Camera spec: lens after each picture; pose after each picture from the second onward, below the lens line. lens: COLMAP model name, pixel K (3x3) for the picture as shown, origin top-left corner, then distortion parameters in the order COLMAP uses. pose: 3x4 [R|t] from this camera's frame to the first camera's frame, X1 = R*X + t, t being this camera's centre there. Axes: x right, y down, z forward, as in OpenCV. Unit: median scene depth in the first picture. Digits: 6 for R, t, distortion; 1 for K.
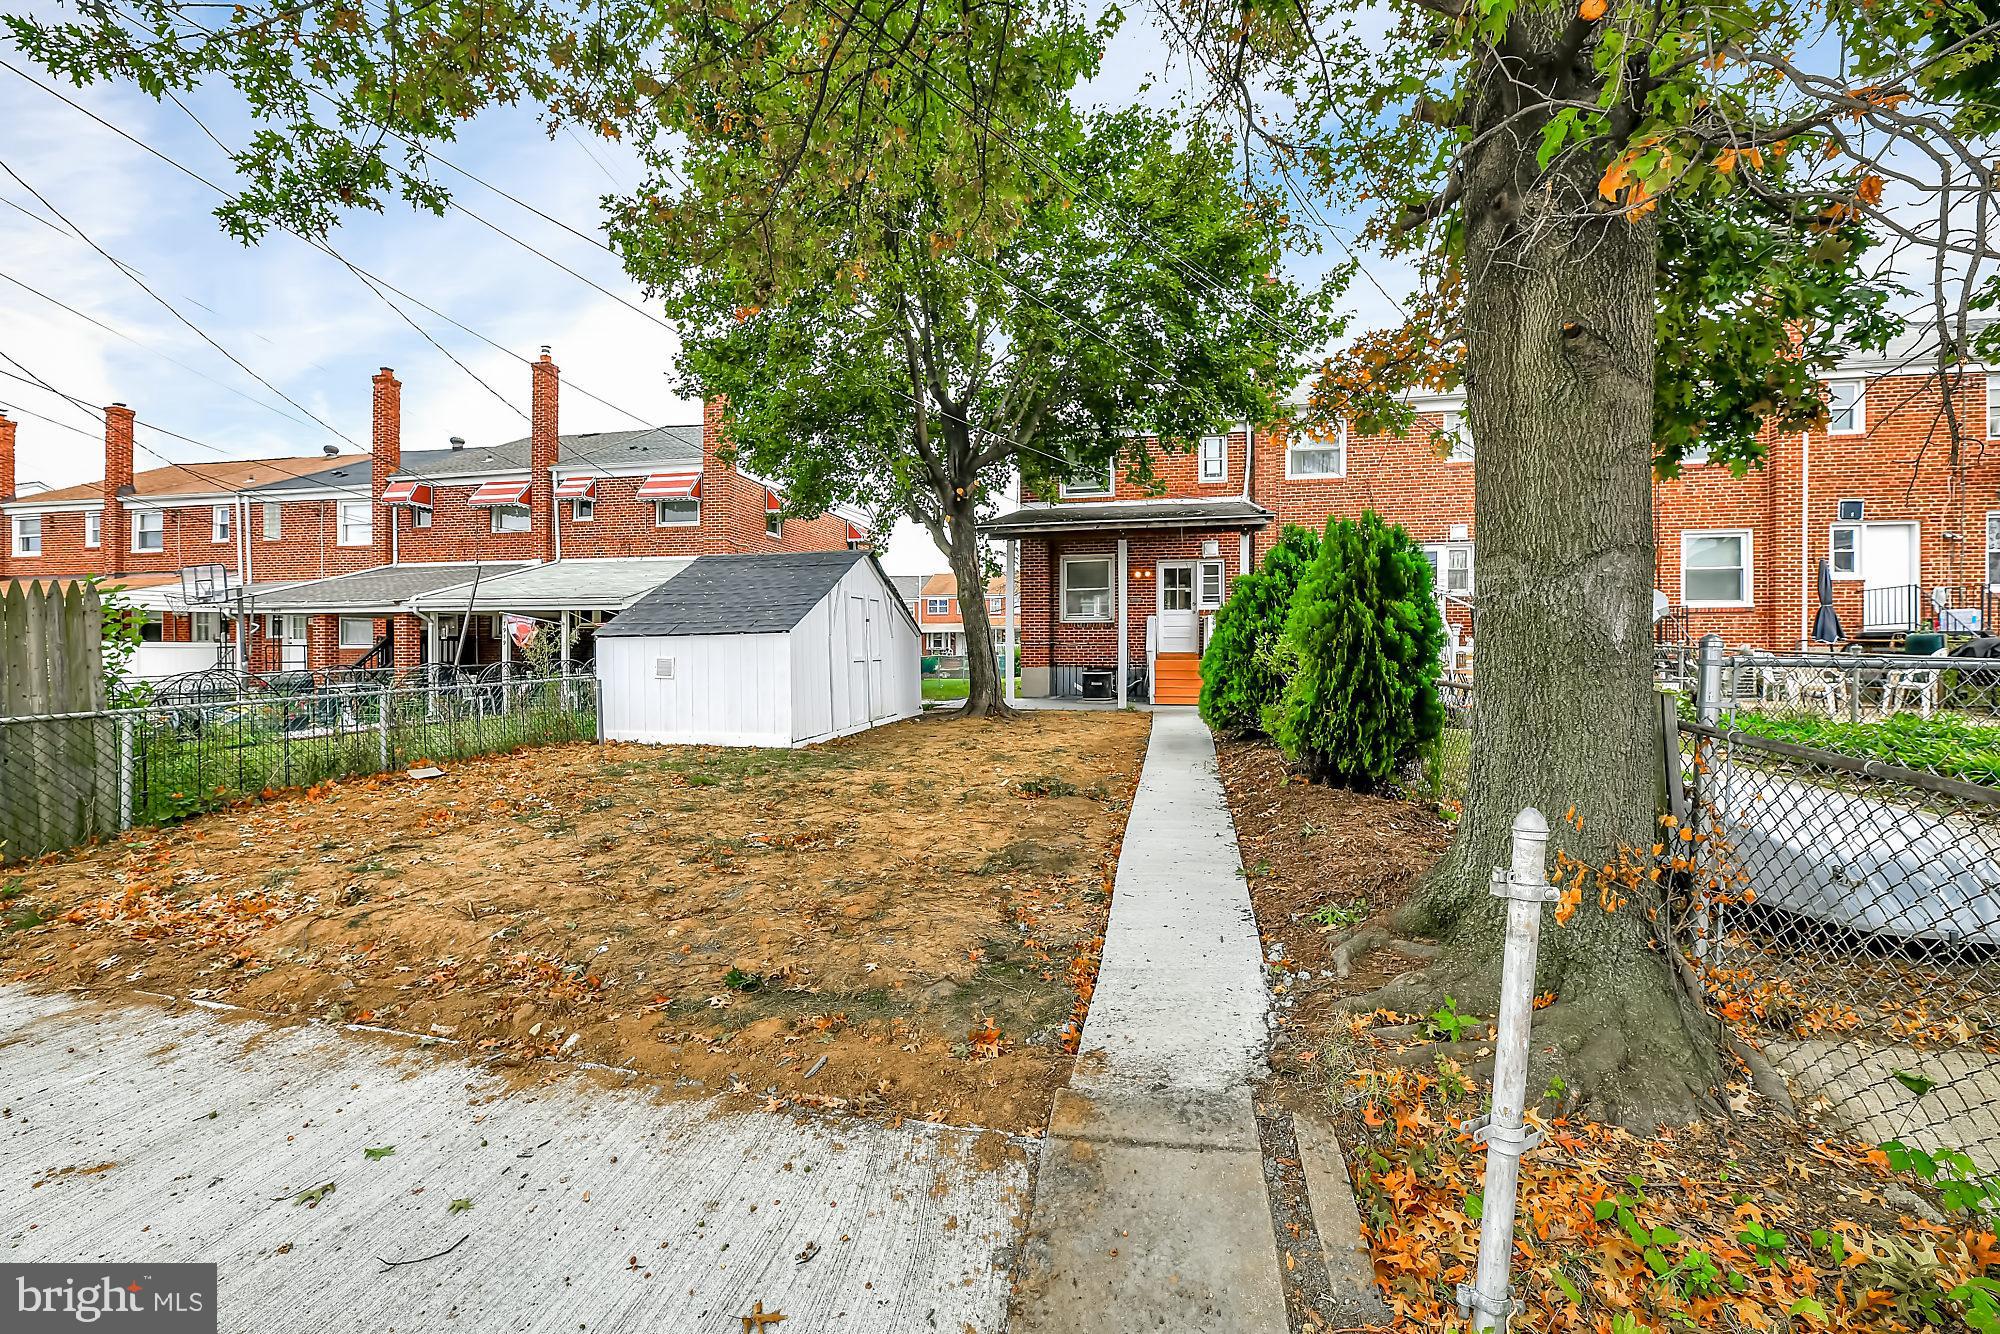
lens RADIAL K [[826.3, 0, 1013.5], [0, 826.3, 634.0], [0, 0, 1]] dist [-0.002933, -0.002583]
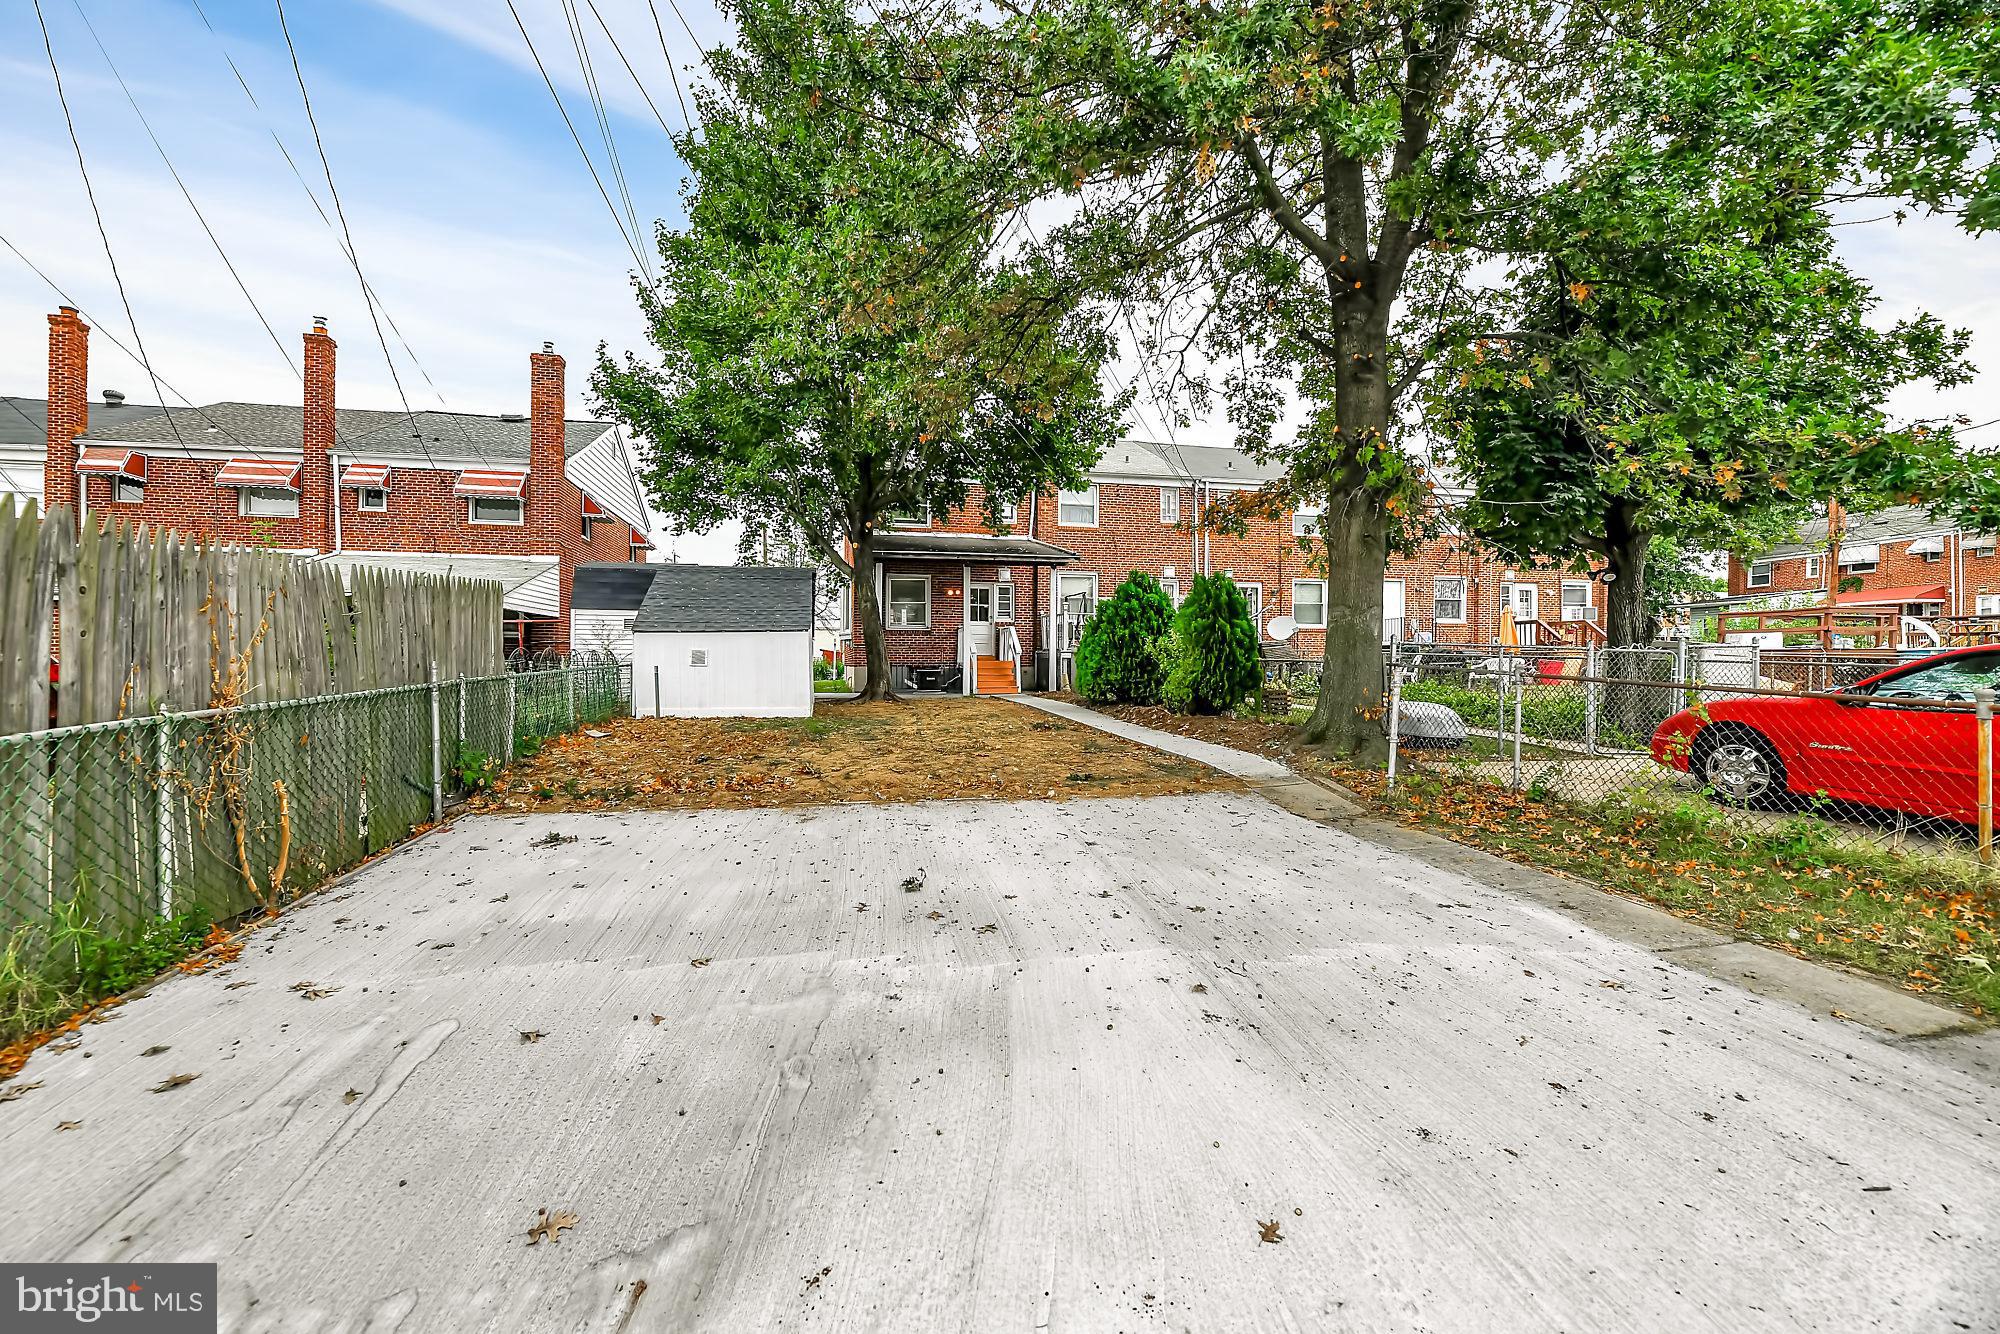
lens RADIAL K [[826.3, 0, 1021.5], [0, 826.3, 655.5], [0, 0, 1]] dist [-0.002933, -0.002583]
pose [[0.907871, 0.007469, 0.419184, -0.281629], [-0.012591, 0.999876, 0.009455, 0.011171], [-0.419061, -0.013862, 0.907852, -0.194106]]
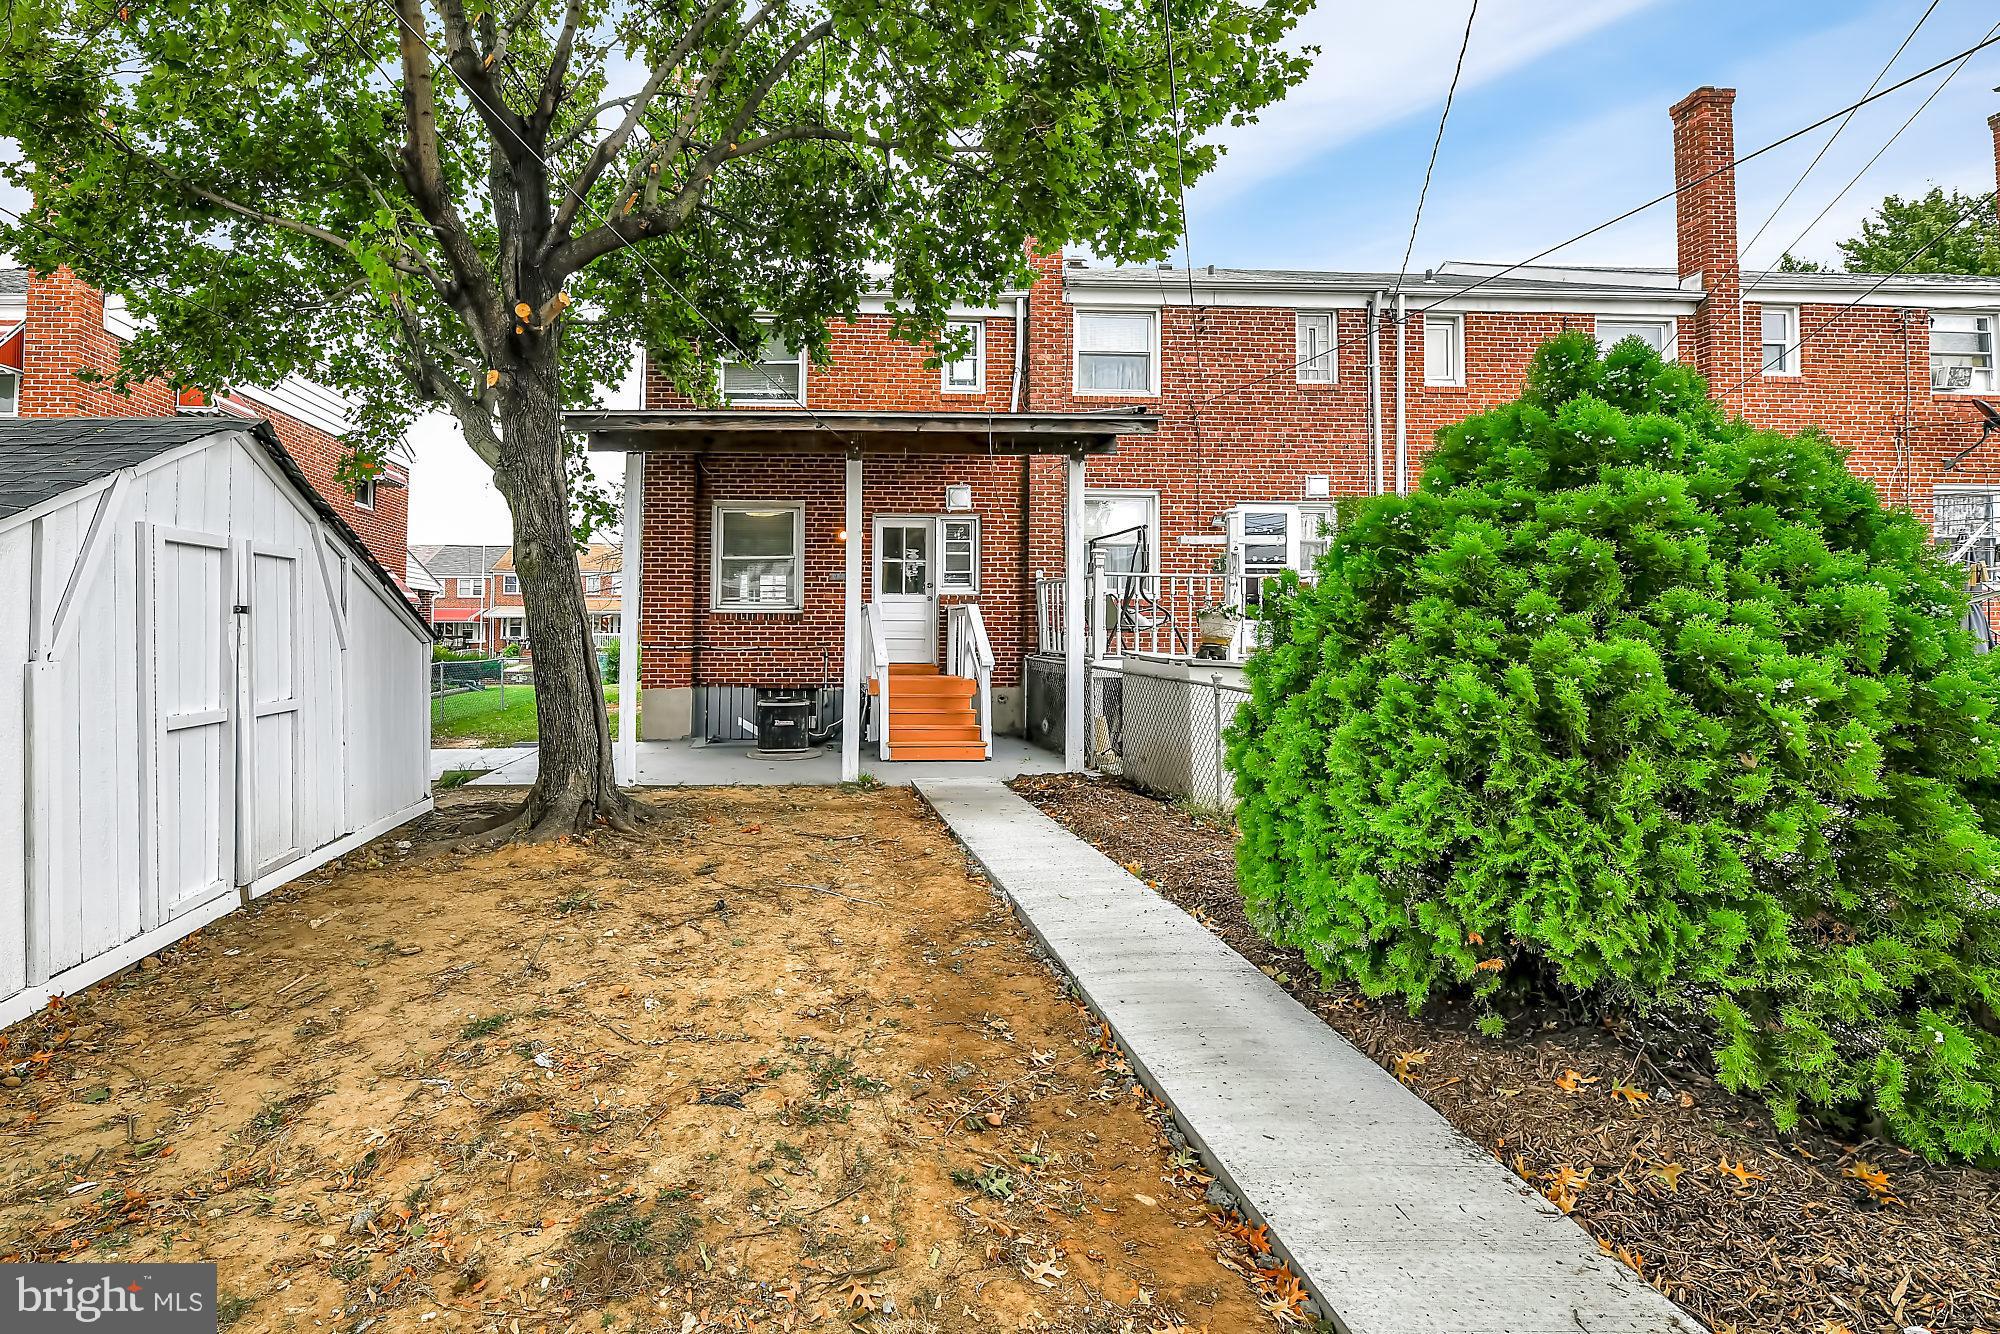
lens RADIAL K [[826.3, 0, 850.3], [0, 826.3, 594.4], [0, 0, 1]] dist [-0.002933, -0.002583]
pose [[0.960941, 0.015616, 0.276311, -0.013060], [-0.008310, 0.999585, -0.027592, -0.011822], [-0.276627, 0.024218, 0.960672, 0.417105]]
